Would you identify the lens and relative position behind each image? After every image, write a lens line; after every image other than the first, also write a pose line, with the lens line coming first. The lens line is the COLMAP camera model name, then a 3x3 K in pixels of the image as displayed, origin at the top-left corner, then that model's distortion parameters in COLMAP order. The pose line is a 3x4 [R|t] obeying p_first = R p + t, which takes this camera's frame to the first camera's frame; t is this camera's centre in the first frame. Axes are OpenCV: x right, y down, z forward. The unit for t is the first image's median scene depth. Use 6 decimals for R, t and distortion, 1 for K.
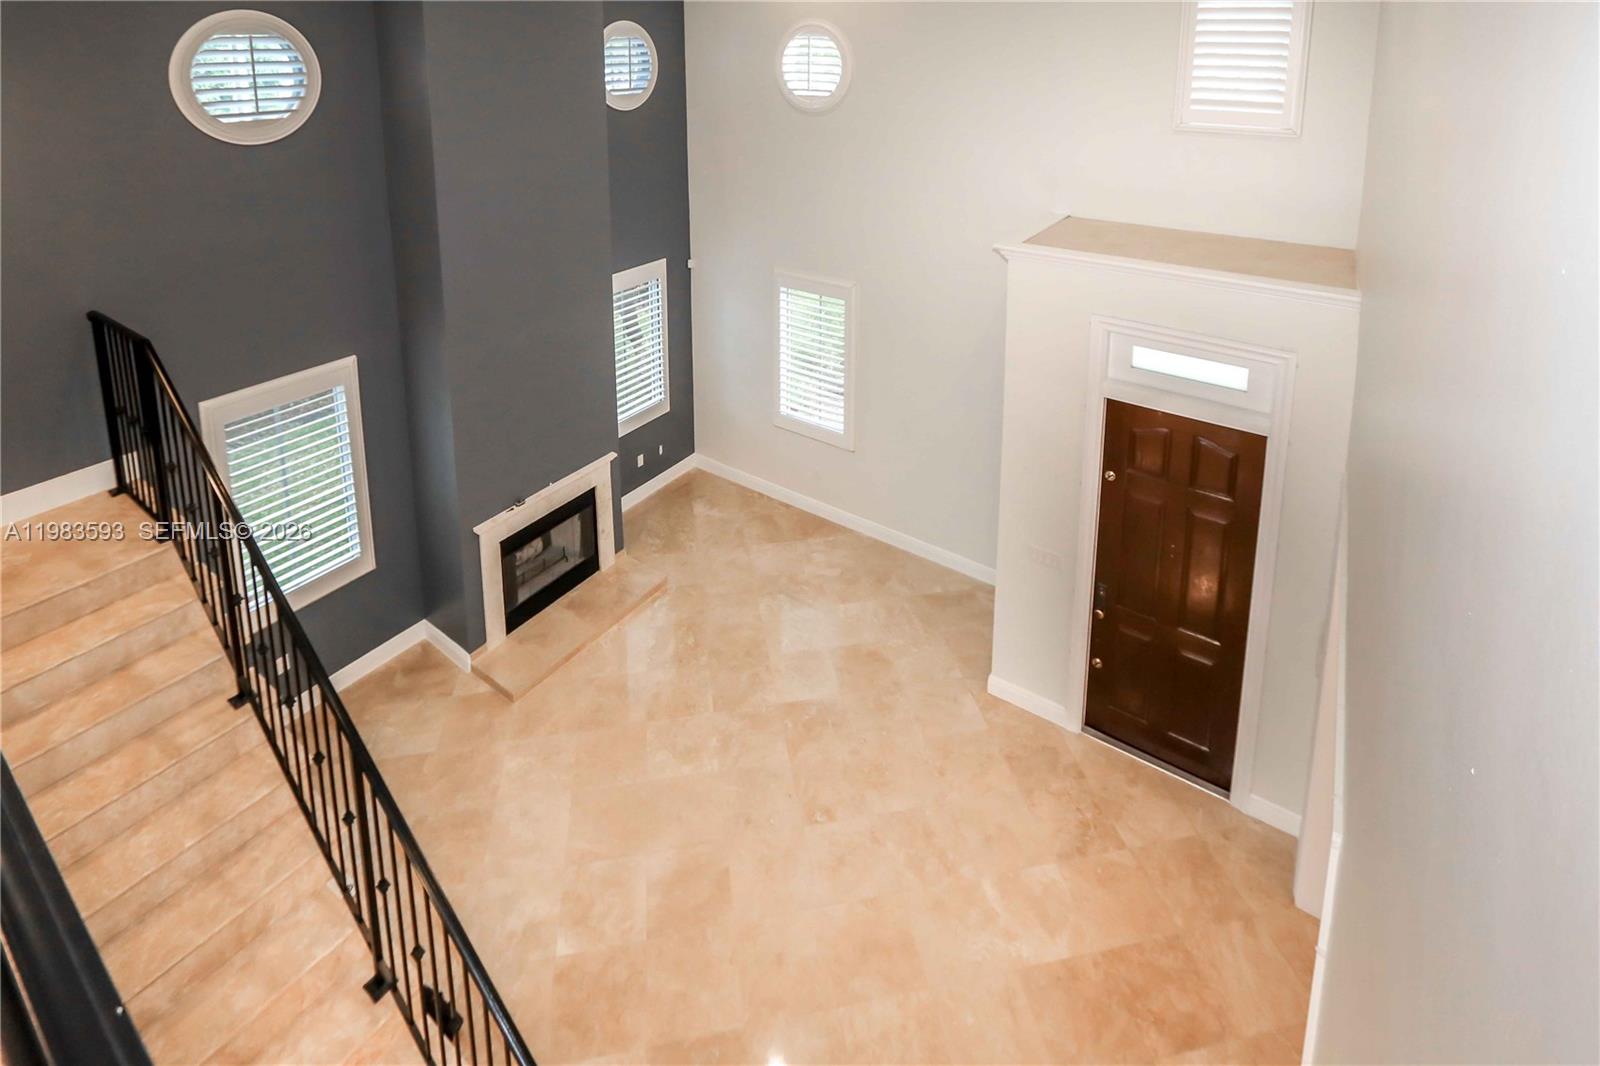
lens RADIAL K [[799.2, 0, 794.7], [0, 799.2, 167.2], [0, 0, 1]] dist [-0.023703, 0.001533]
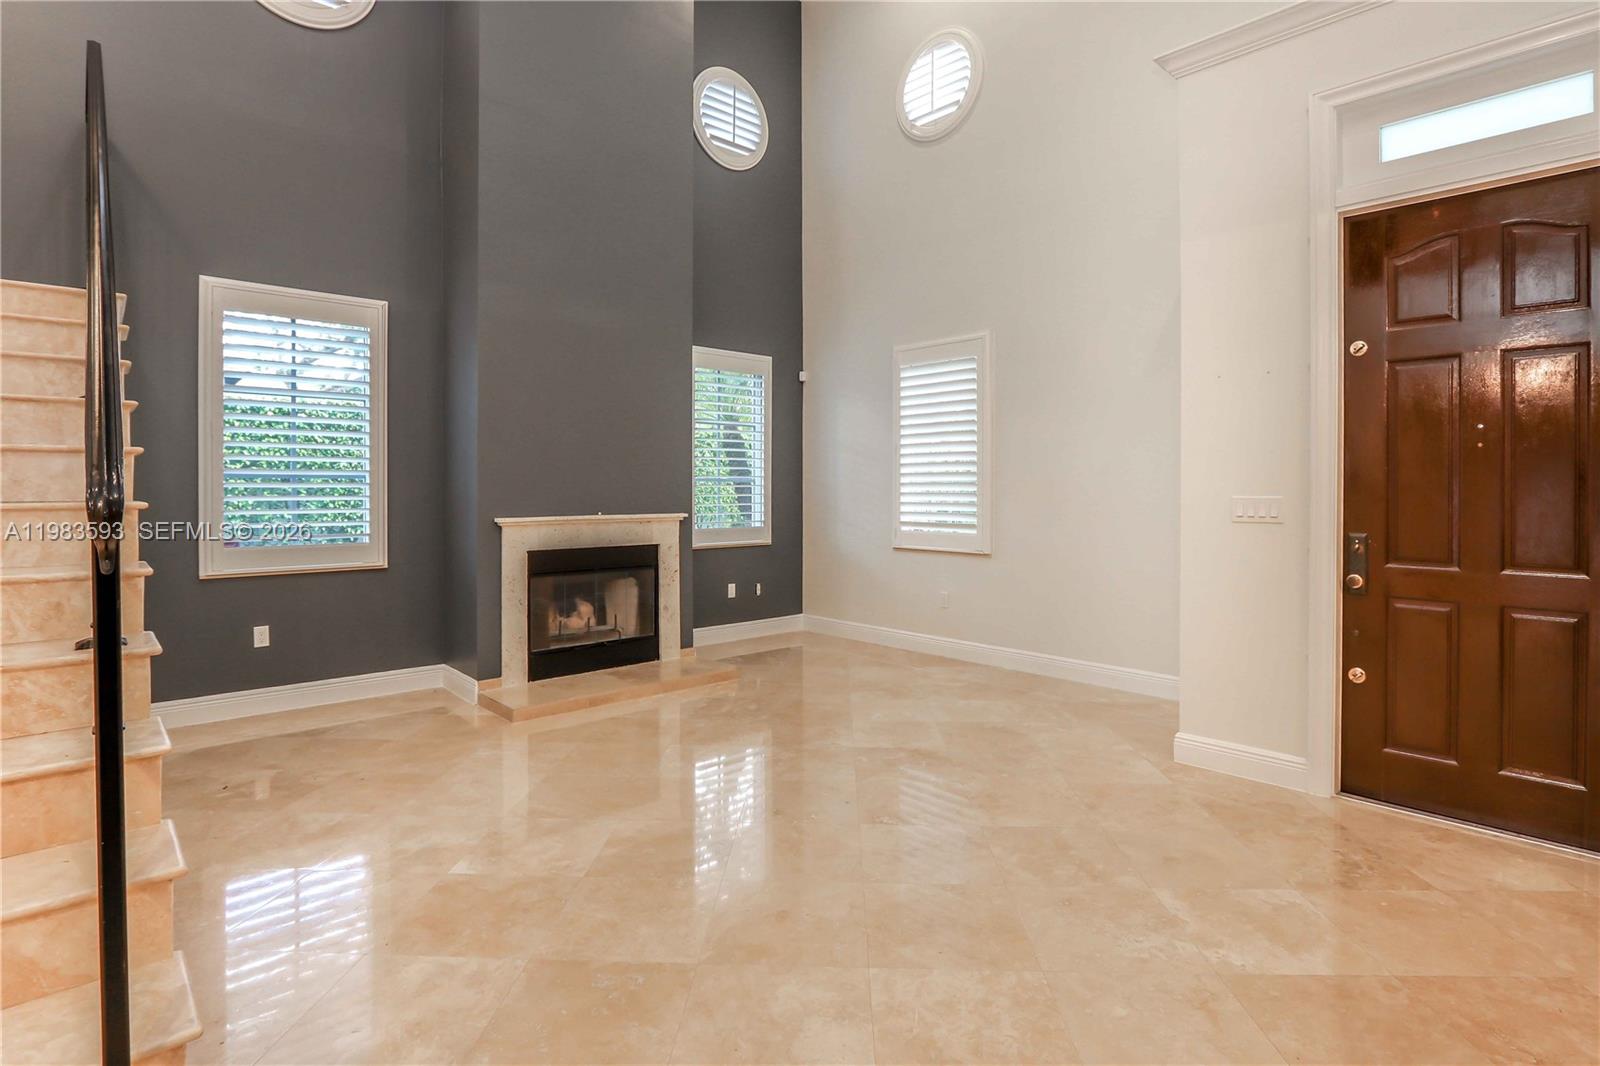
lens RADIAL K [[810.3, 0, 803.7], [0, 810.3, 497.8], [0, 0, 1]] dist [-0.021282, -0.000487]
pose [[0.976415, 0.003063, -0.215878, 0.083258], [-0.034214, 0.989460, -0.140708, 0.521485], [0.213172, 0.144776, 0.966229, 0.246770]]
